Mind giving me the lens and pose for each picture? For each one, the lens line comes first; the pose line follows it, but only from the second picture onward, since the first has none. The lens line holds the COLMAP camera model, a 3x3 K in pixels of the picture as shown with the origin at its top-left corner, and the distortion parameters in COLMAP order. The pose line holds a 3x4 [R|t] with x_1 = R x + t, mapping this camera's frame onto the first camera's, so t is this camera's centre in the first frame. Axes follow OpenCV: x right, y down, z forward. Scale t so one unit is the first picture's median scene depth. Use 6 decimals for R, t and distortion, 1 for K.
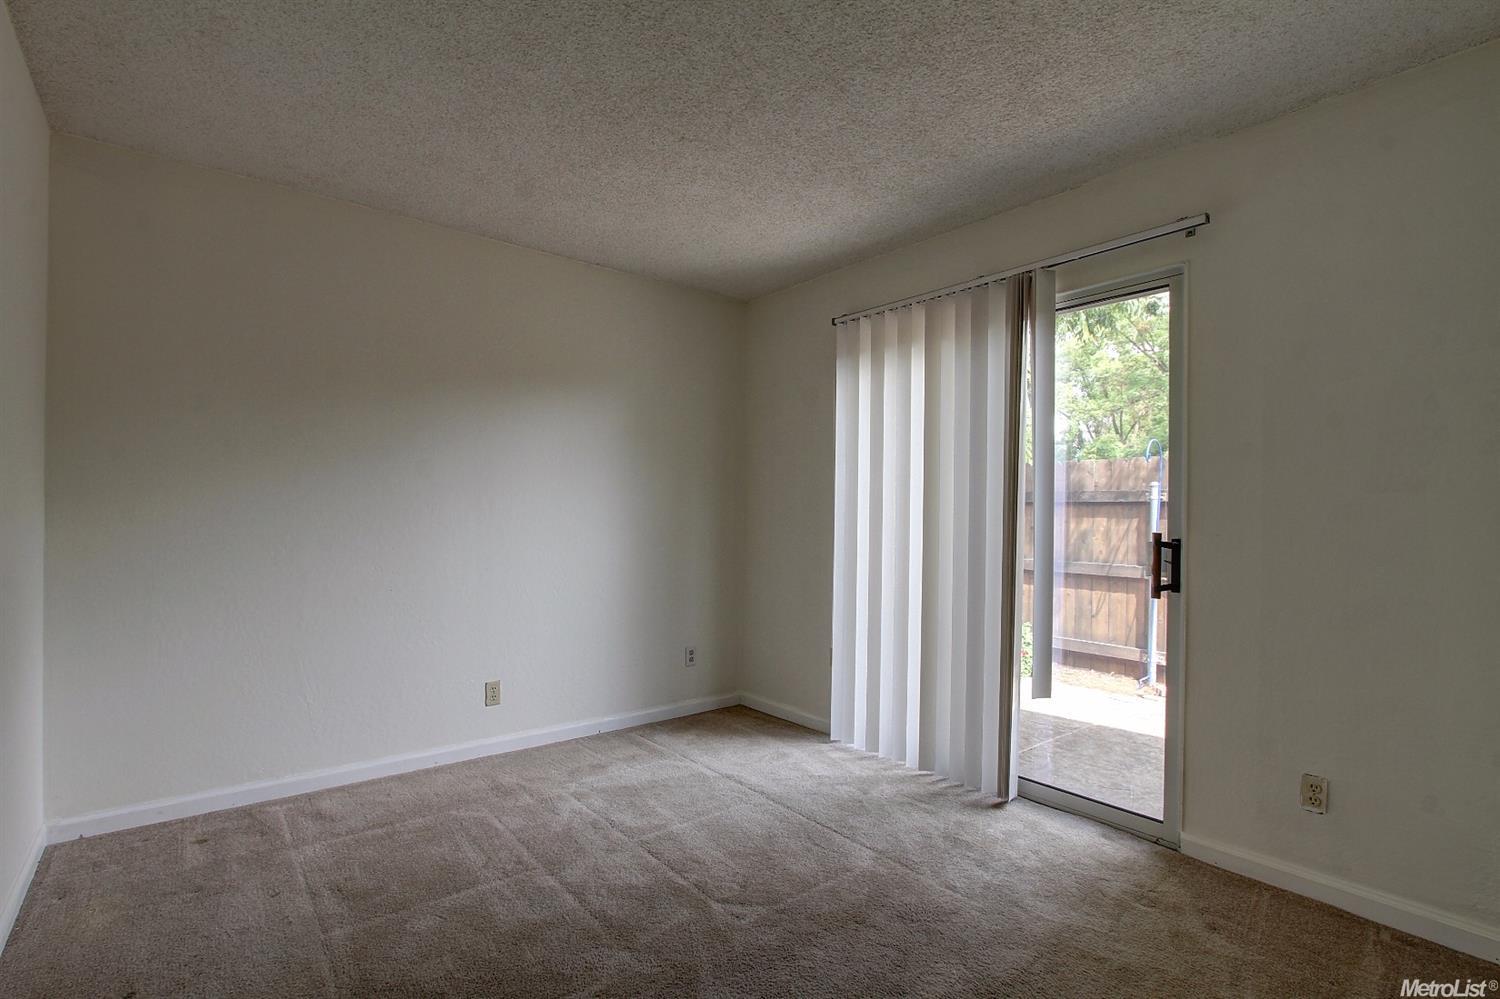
lens RADIAL K [[704.1, 0, 747.4], [0, 704.1, 506.2], [0, 0, 1]] dist [-0.017189, 0.000785]
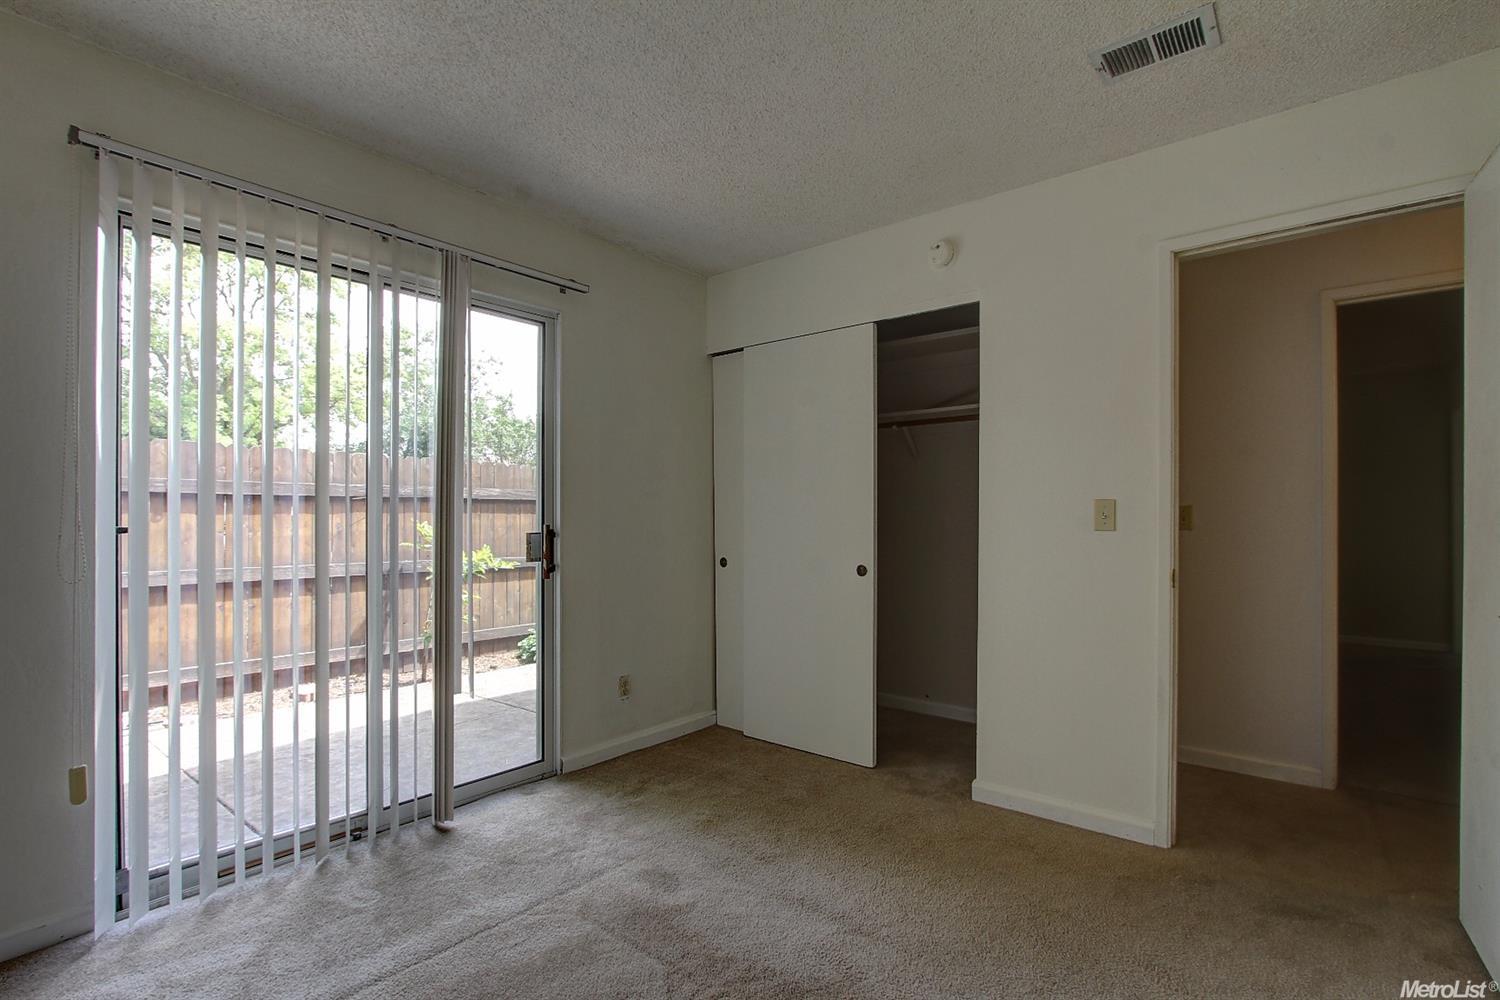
lens RADIAL K [[704.1, 0, 747.5], [0, 704.1, 509.1], [0, 0, 1]] dist [-0.017189, 0.000785]
pose [[-0.198853, -0.003099, 0.980024, -0.628355], [-0.017279, 0.999851, -0.000345, 0.003016], [-0.979877, -0.017003, -0.198877, 0.821353]]
